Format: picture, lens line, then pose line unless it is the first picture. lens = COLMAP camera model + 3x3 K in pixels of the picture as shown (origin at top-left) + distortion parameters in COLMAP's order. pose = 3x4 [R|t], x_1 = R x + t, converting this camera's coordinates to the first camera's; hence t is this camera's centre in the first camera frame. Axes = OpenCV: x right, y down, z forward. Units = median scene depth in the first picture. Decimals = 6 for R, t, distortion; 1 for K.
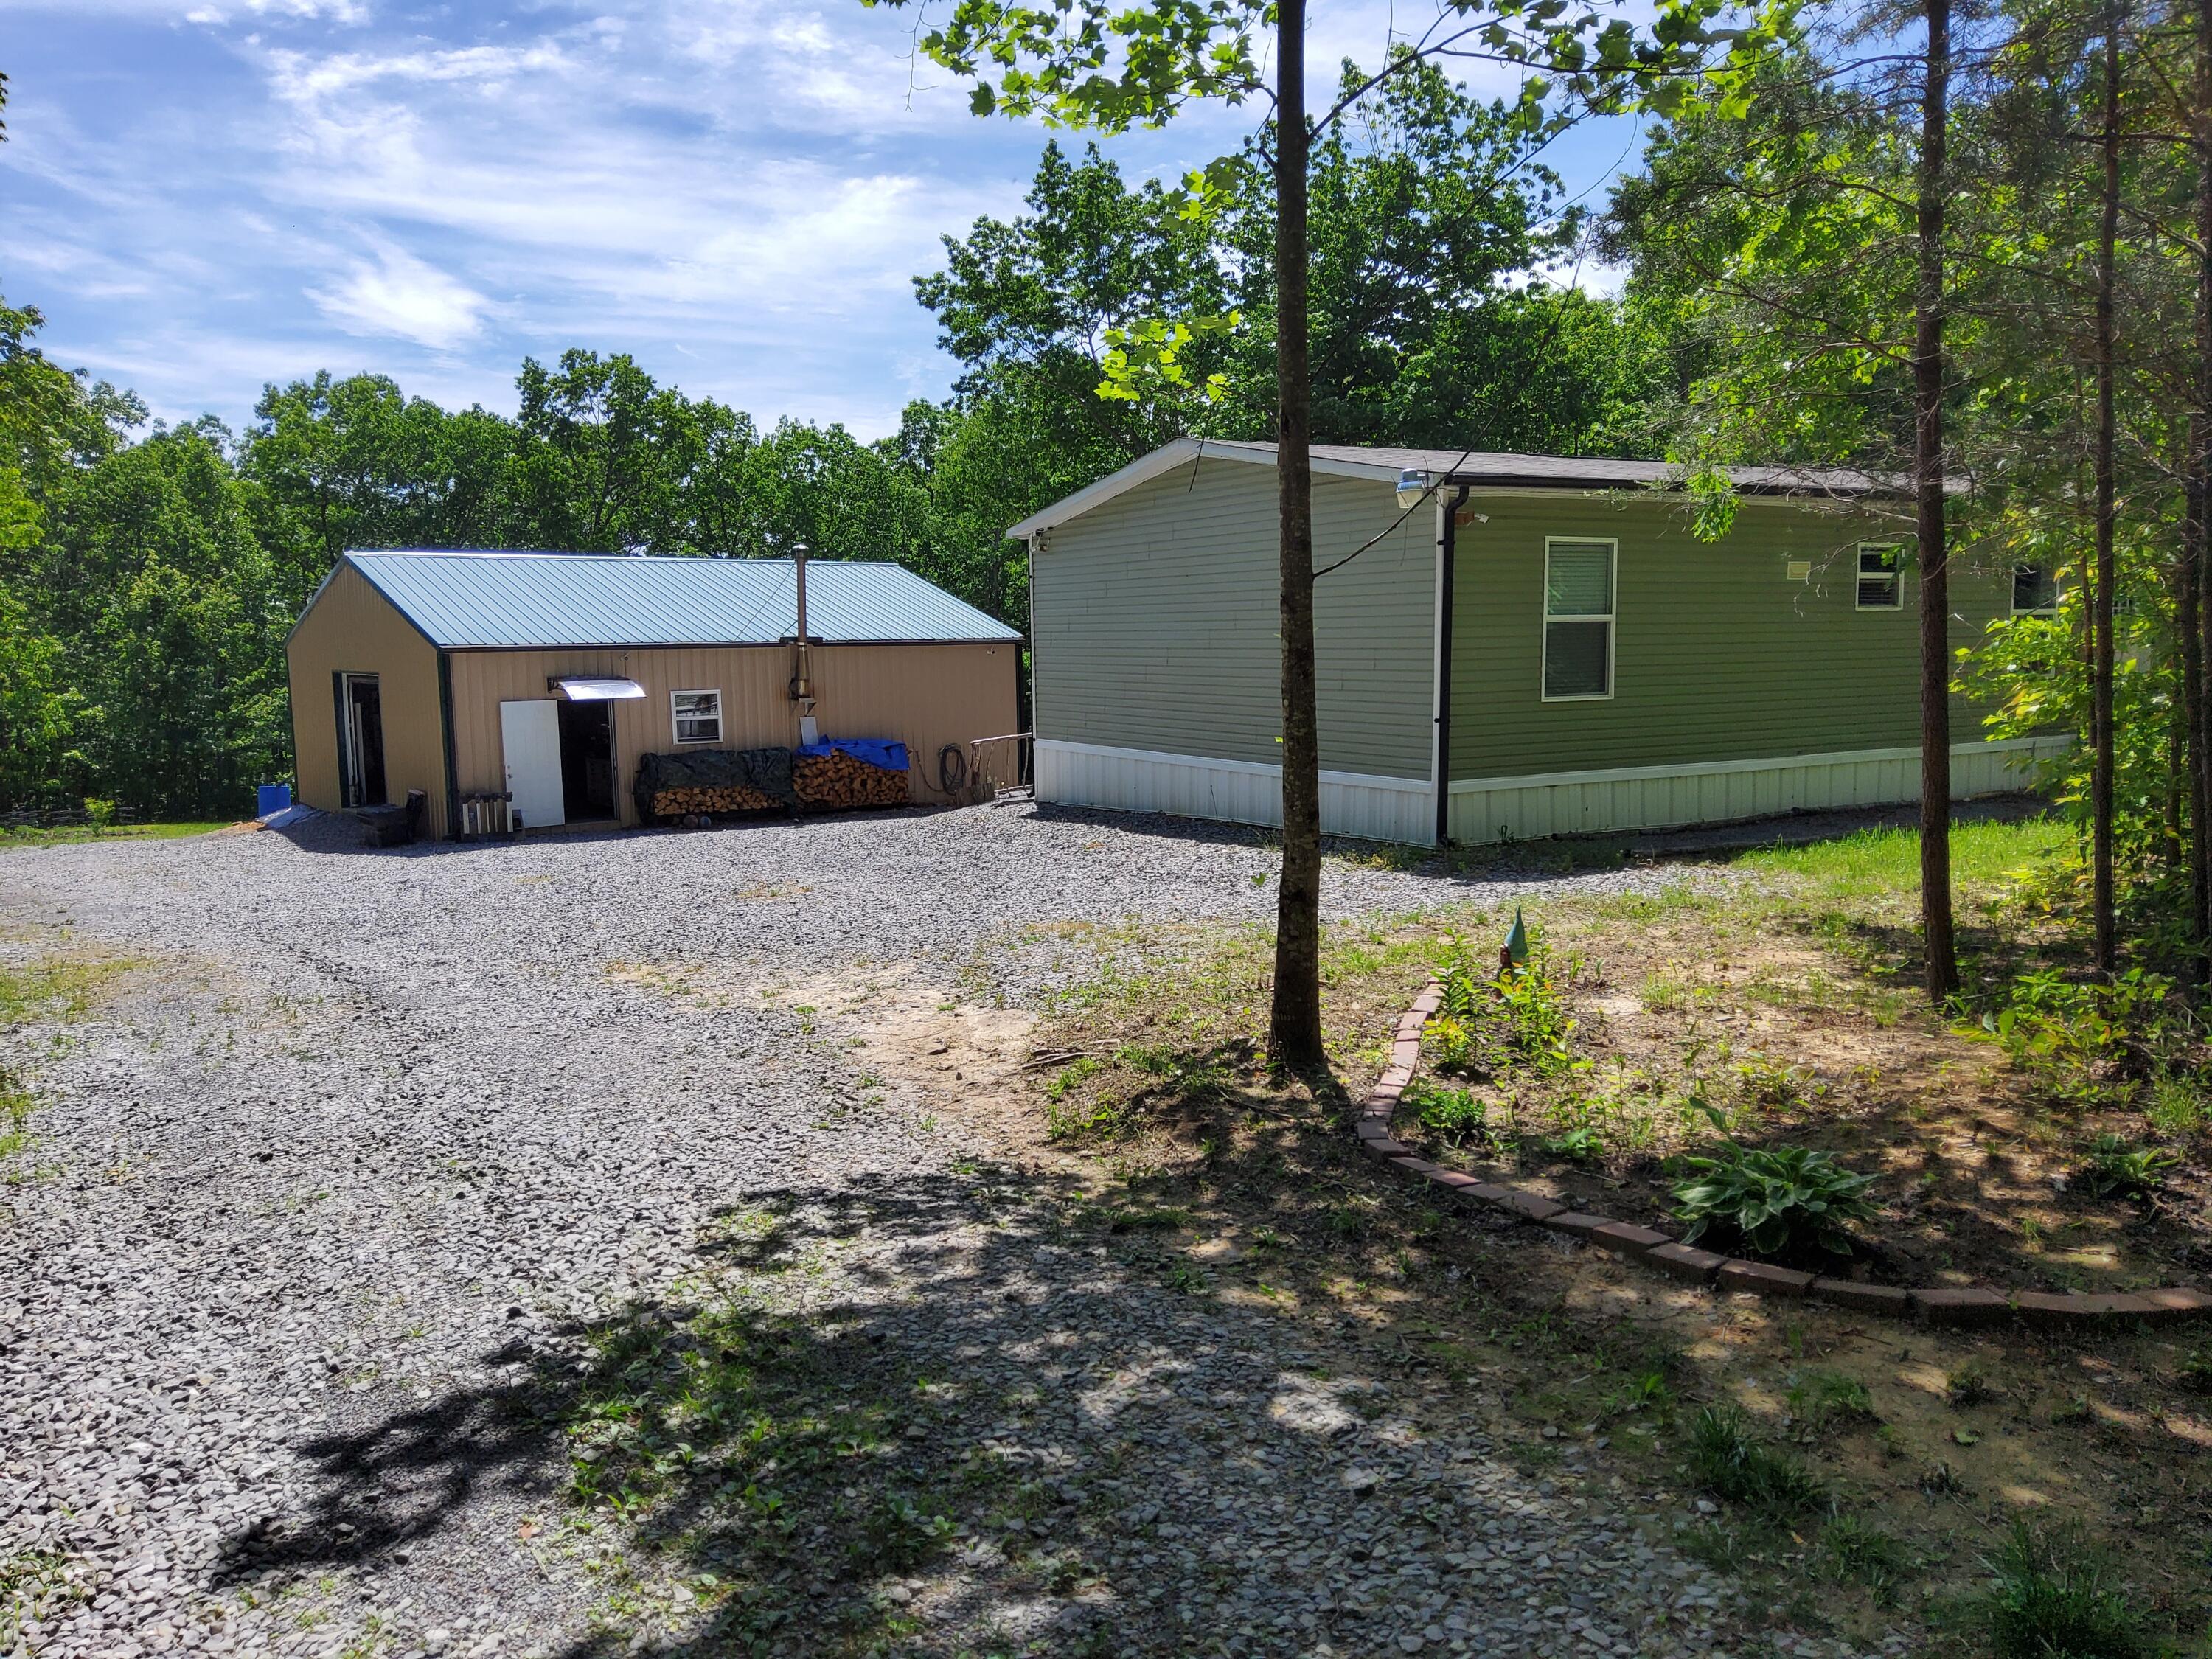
lens RADIAL K [[1654.4, 0, 1090.8], [0, 1654.4, 836.4], [0, 0, 1]] dist [0.067139, -0.111078]
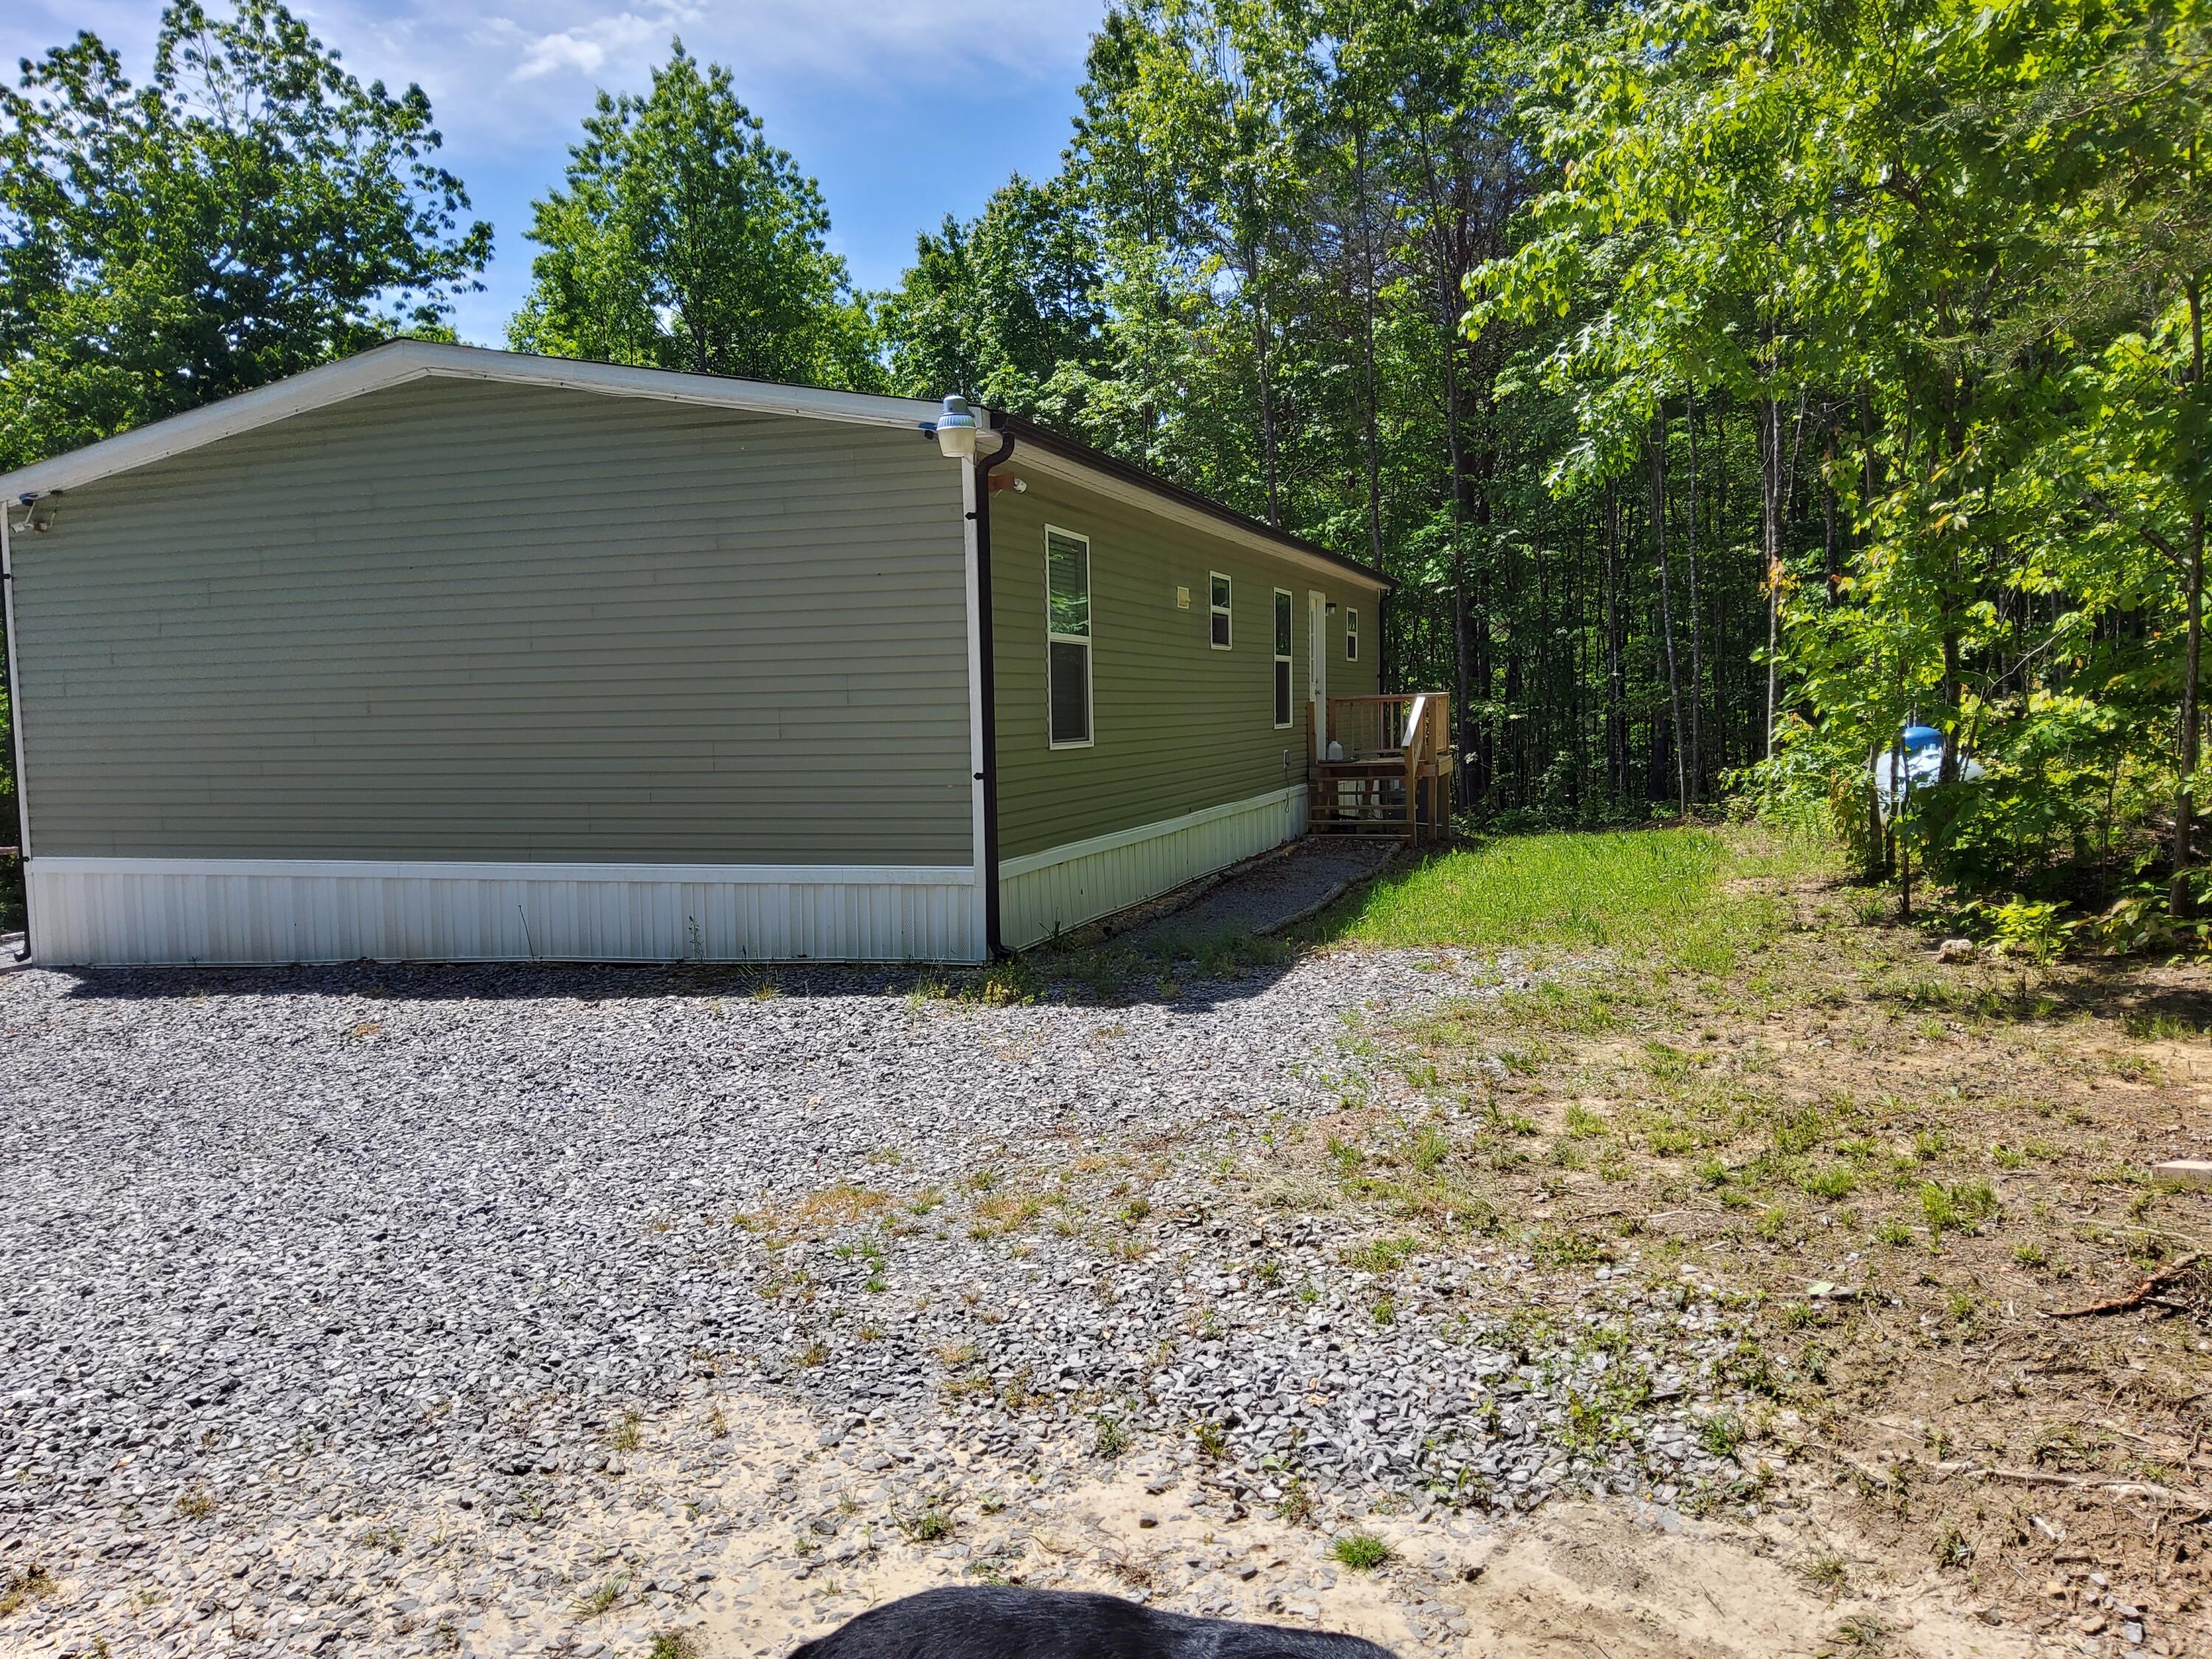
lens RADIAL K [[1654.4, 0, 1090.8], [0, 1654.4, 836.4], [0, 0, 1]] dist [0.067139, -0.111078]
pose [[0.739498, -0.056818, 0.670756, -0.078178], [0.096770, 0.995055, -0.022400, -0.009388], [-0.666167, 0.081474, 0.741339, 0.170216]]
